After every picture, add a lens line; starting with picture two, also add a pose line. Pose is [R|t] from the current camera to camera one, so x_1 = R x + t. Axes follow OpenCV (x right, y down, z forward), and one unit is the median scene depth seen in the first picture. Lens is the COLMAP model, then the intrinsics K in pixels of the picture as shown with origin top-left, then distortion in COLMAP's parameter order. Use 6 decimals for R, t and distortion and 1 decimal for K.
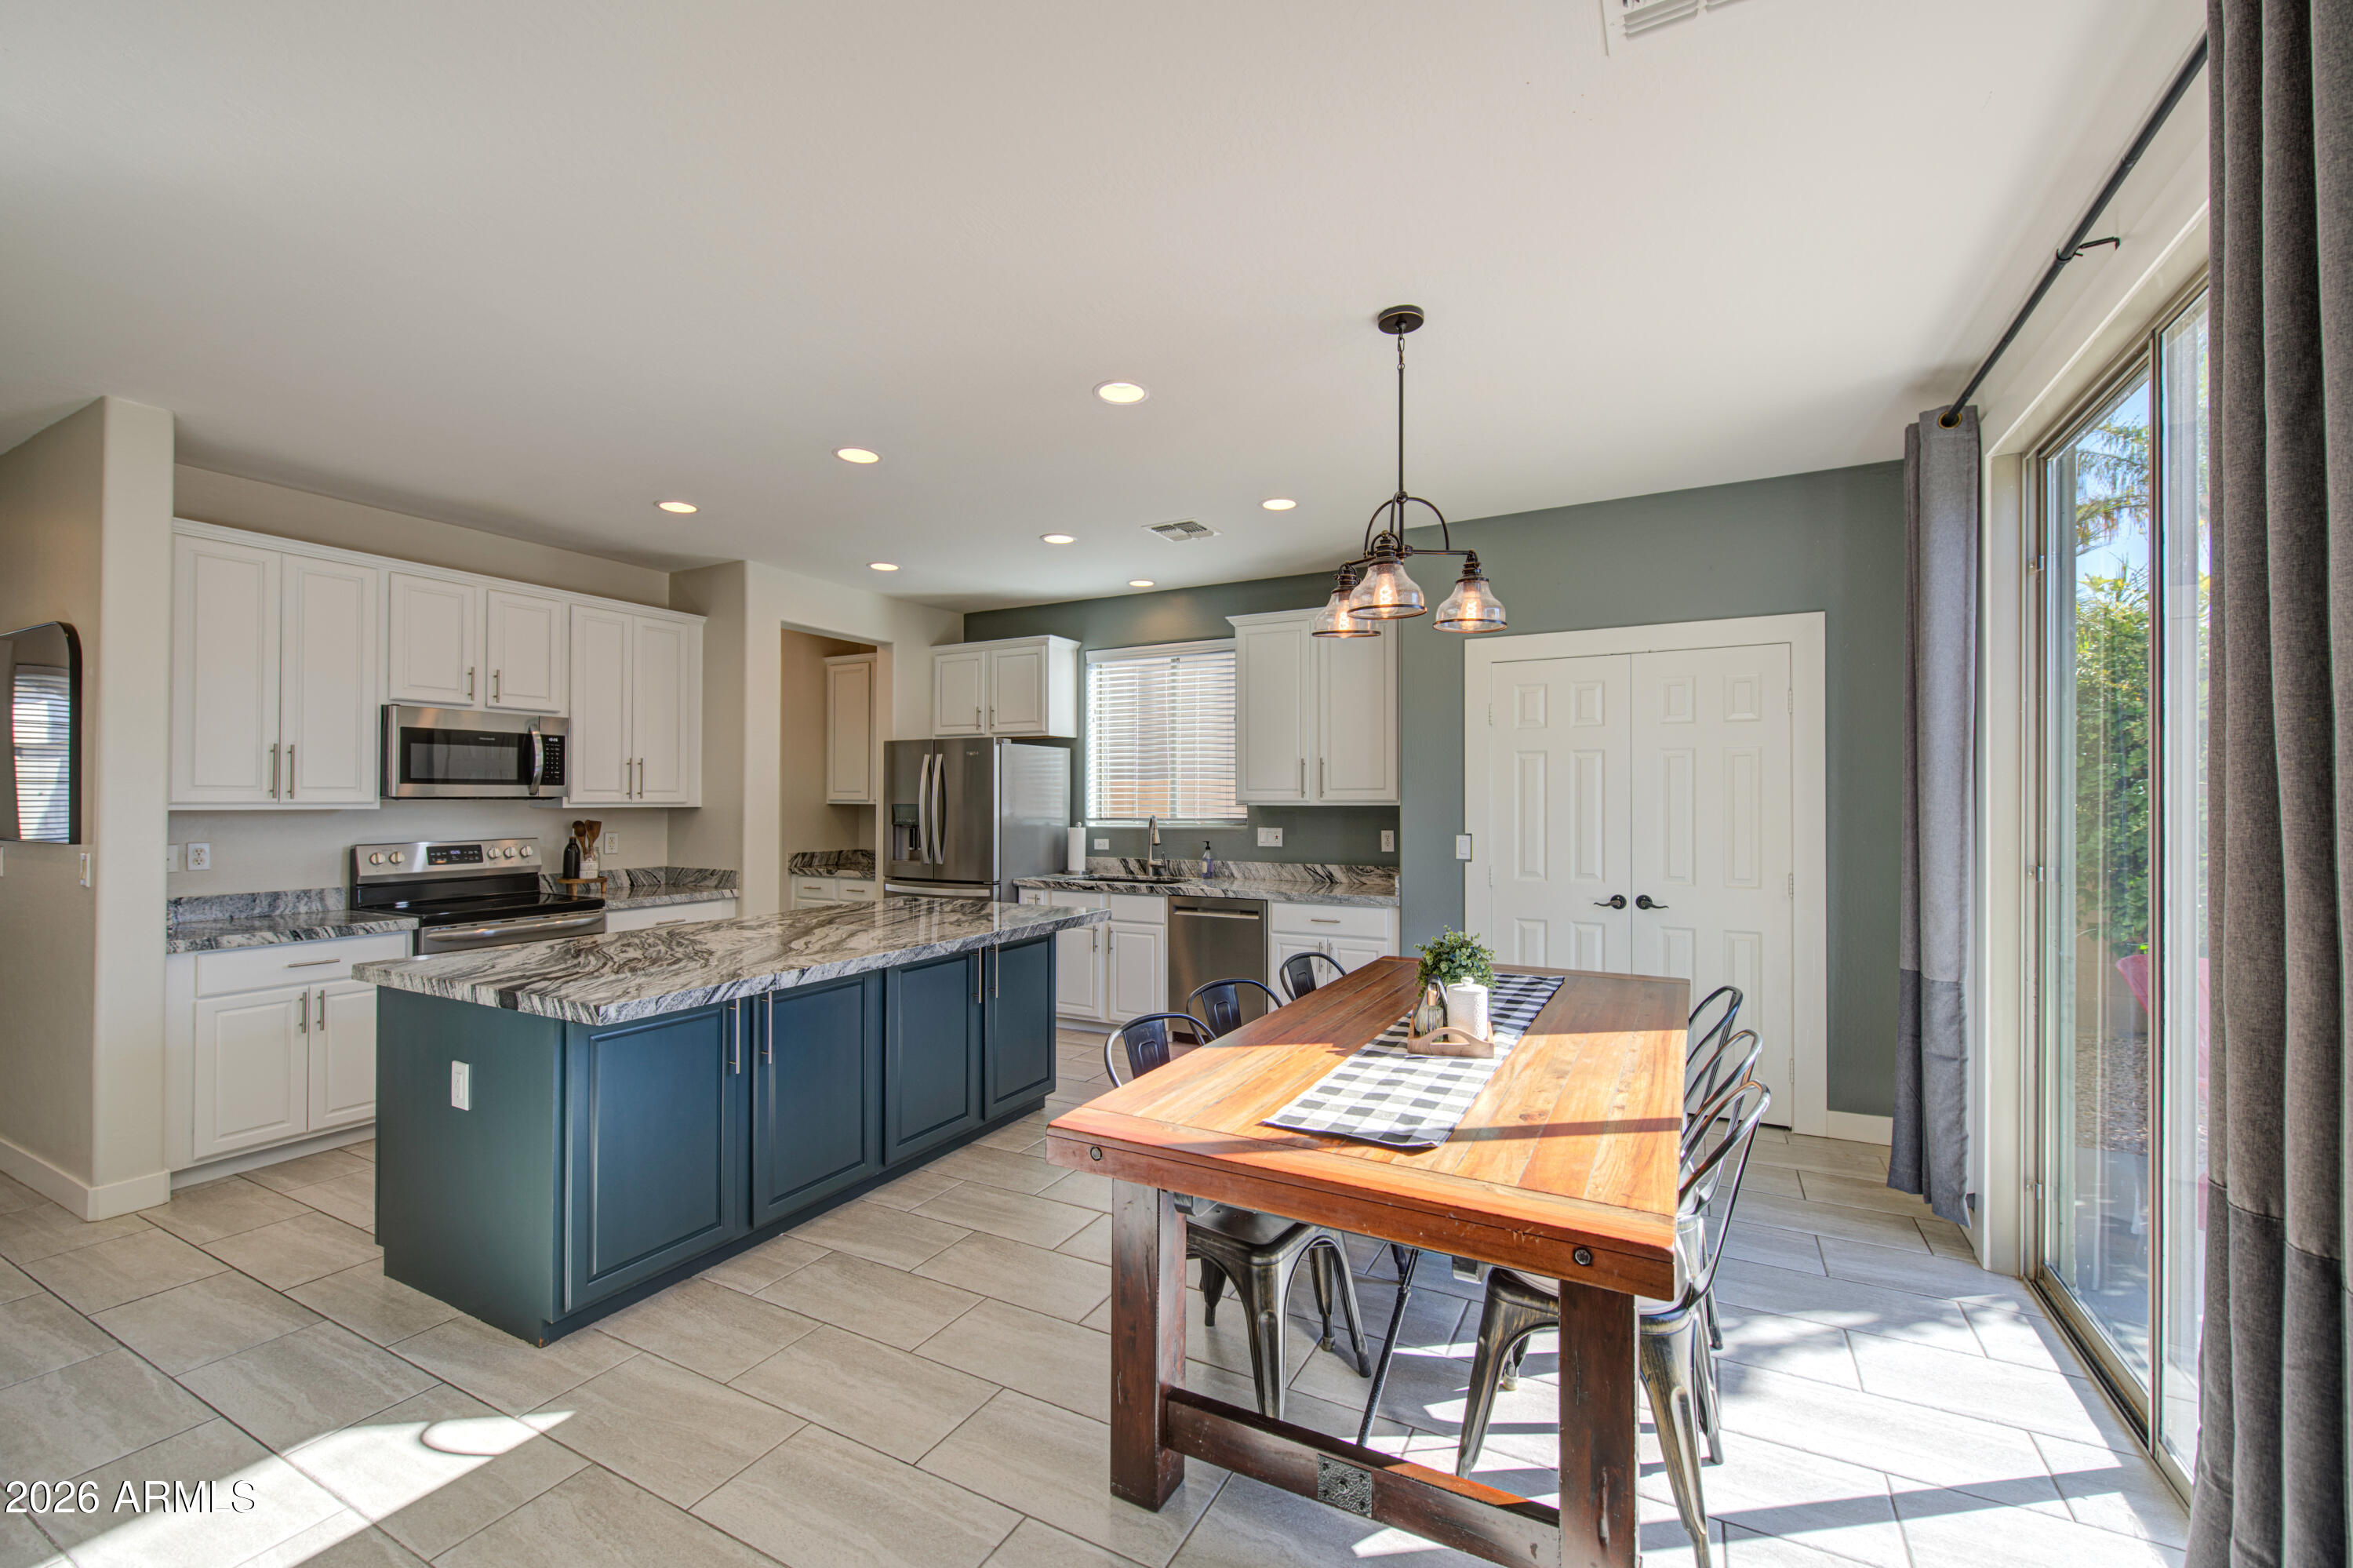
lens RADIAL K [[966.6, 0, 1192.2], [0, 966.6, 789.6], [0, 0, 1]] dist [-0.000887, -0.000587]
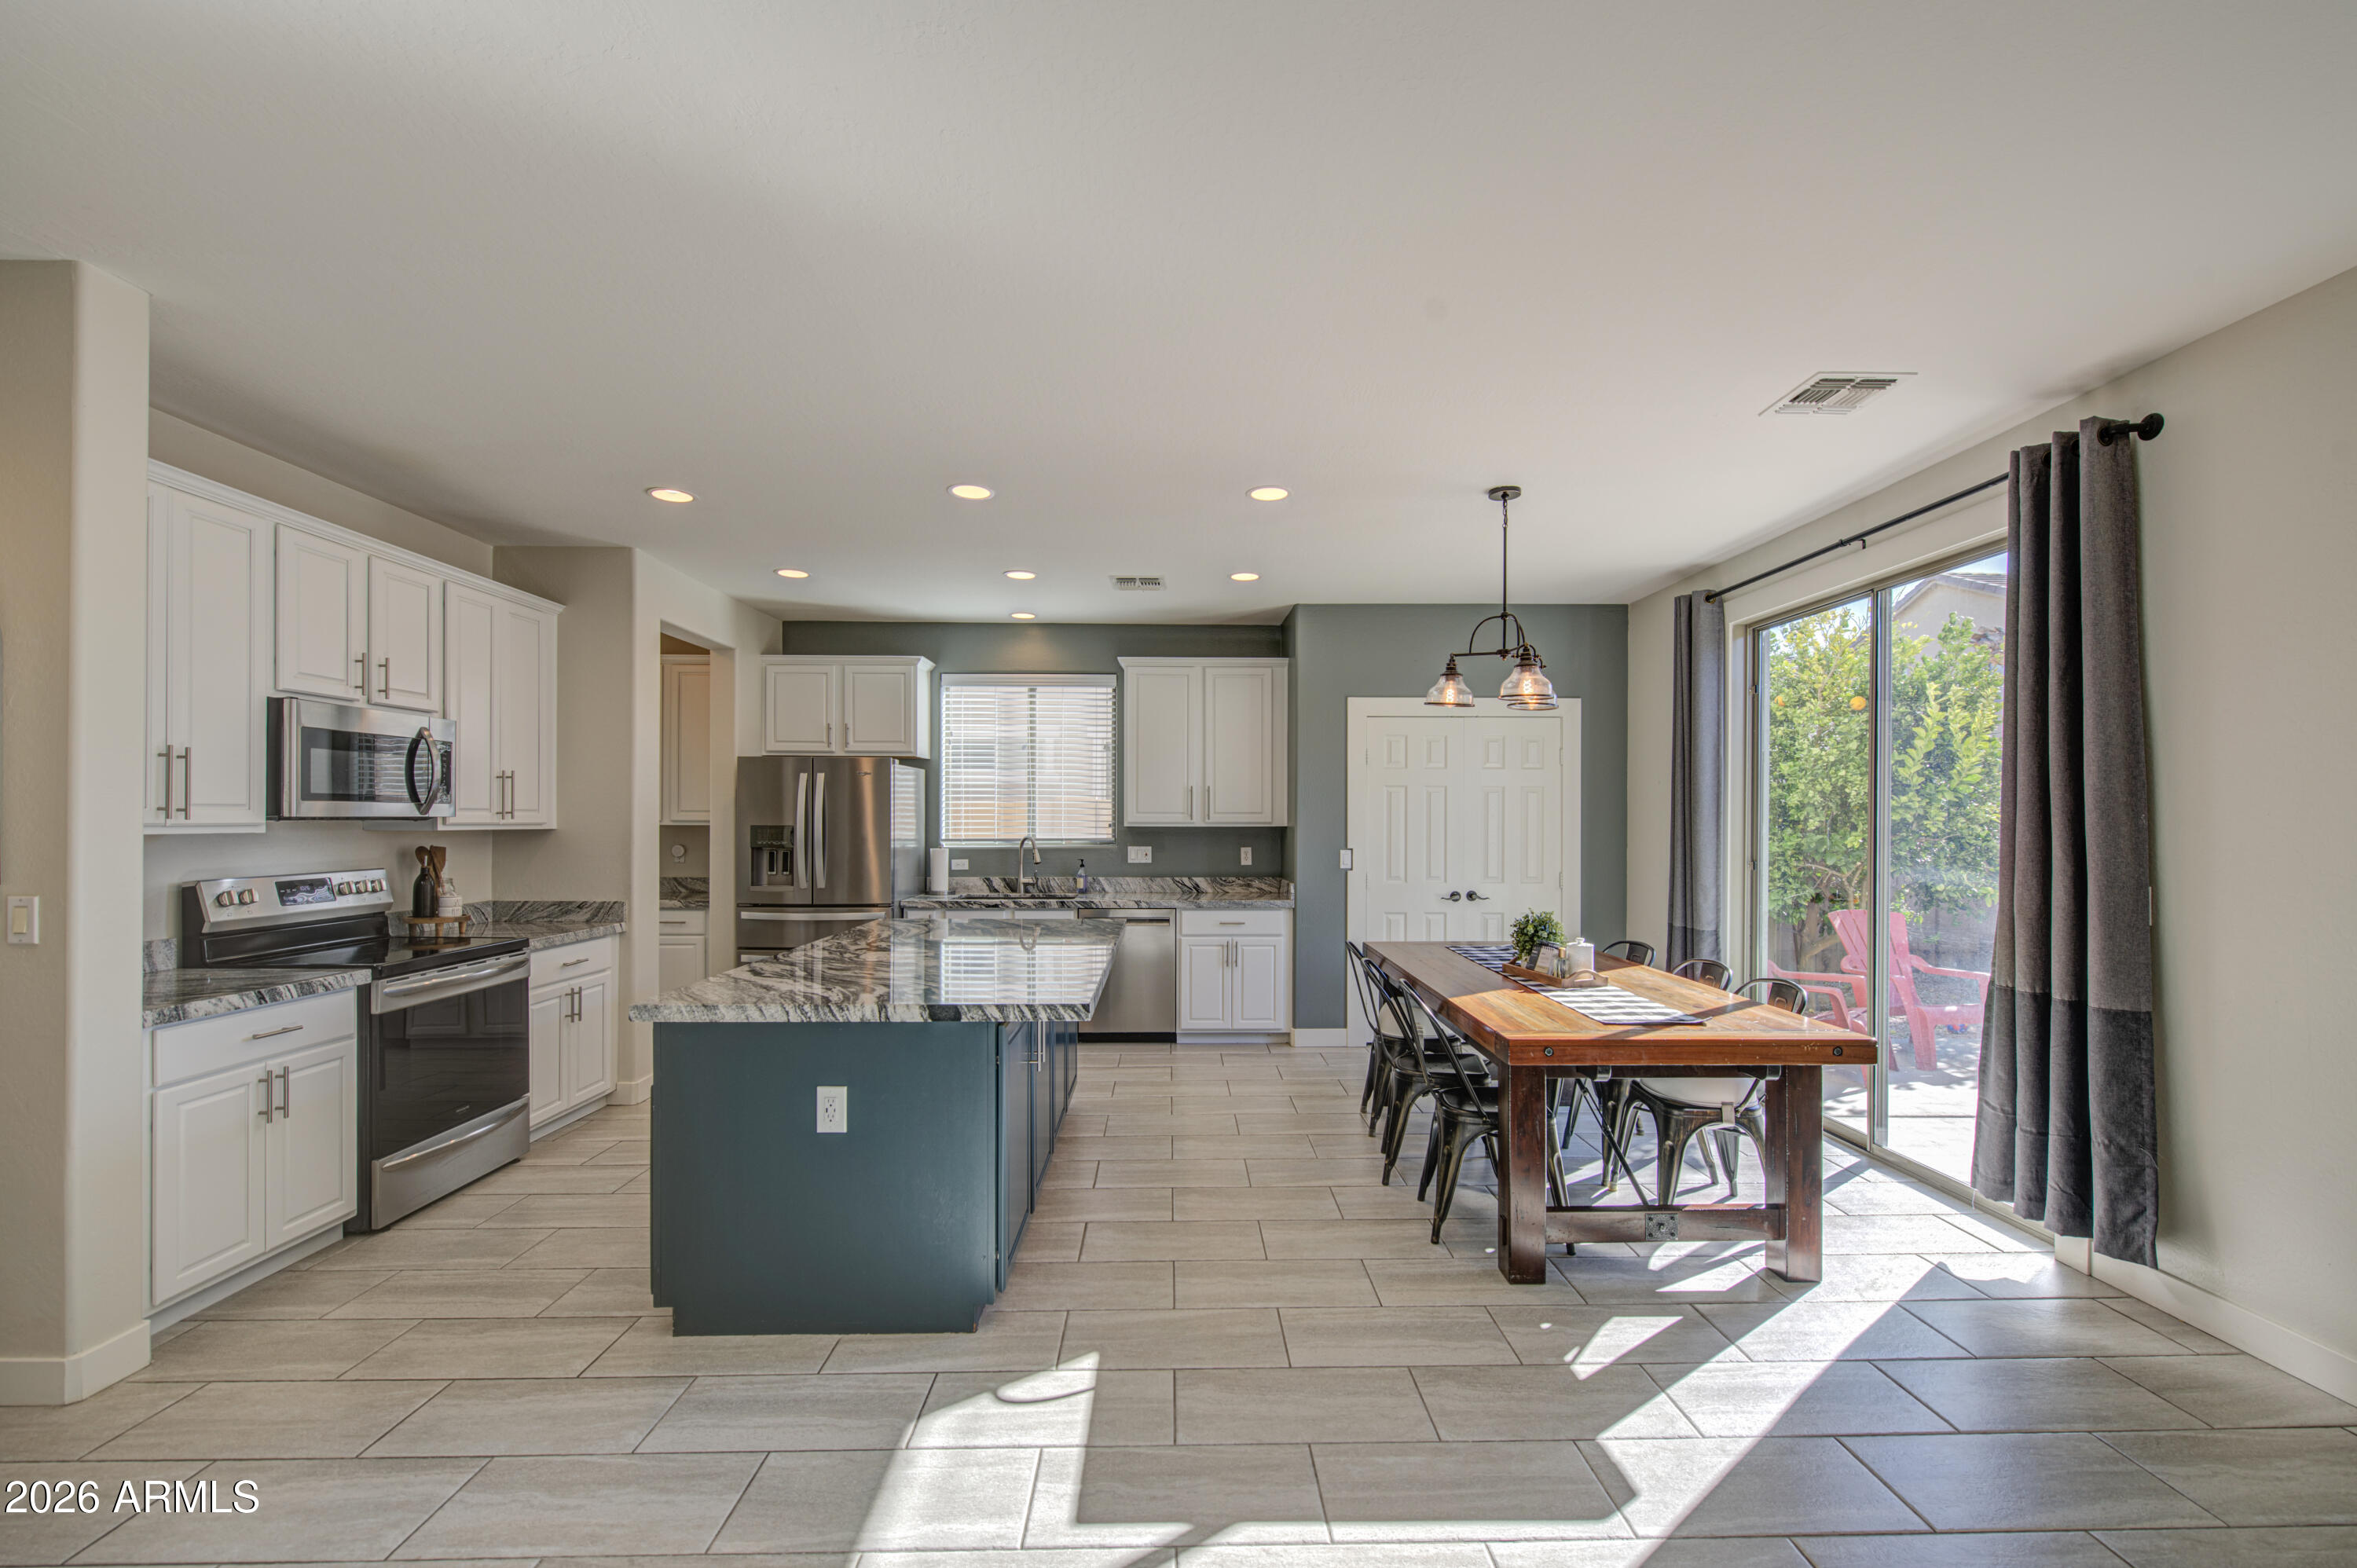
lens RADIAL K [[979.3, 0, 1204.7], [0, 979.3, 819.8], [0, 0, 1]] dist [0.000779, -0.000090]
pose [[0.870316, 0.002330, 0.492488, -0.469362], [-0.007707, 0.999931, 0.008889, -0.002389], [-0.492433, -0.011532, 0.870274, -0.033529]]
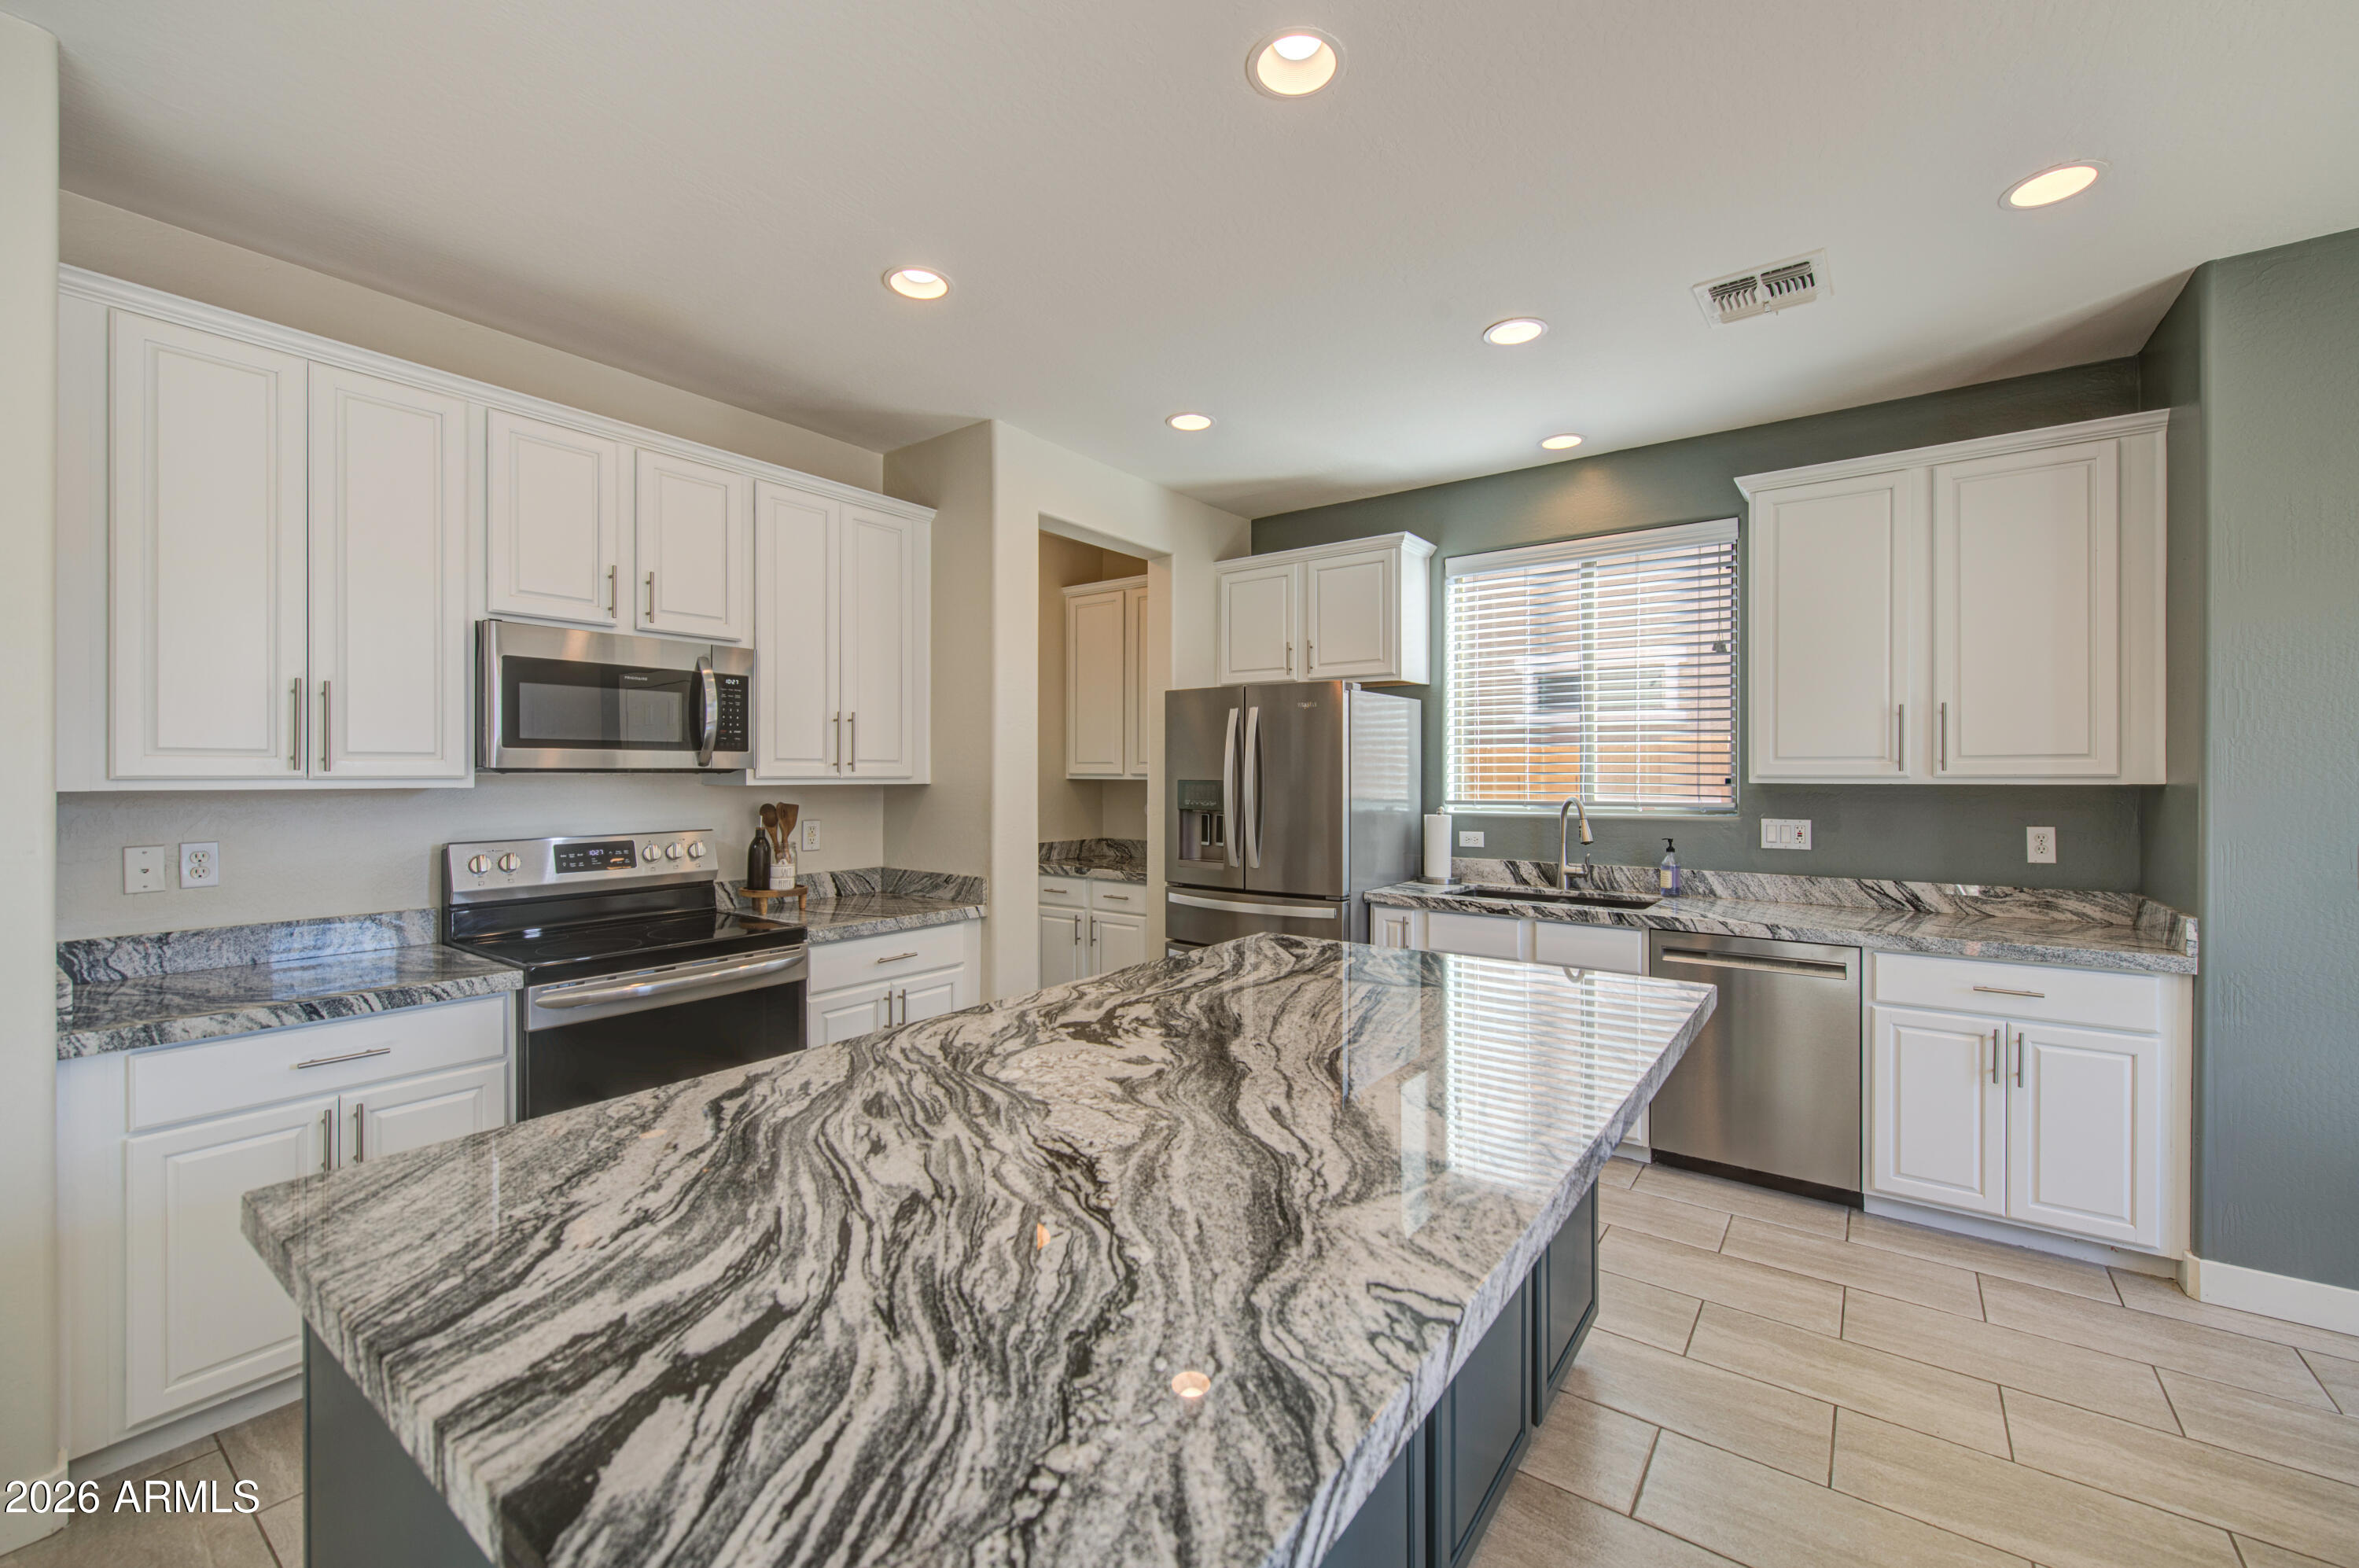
lens RADIAL K [[955.4, 0, 1188.0], [0, 955.4, 775.9], [0, 0, 1]] dist [0.001039, -0.000331]
pose [[0.988897, 0.001297, -0.148595, -0.238457], [0.000515, 0.999926, 0.012151, 0.004131], [0.148600, -0.012093, 0.988823, 0.372043]]
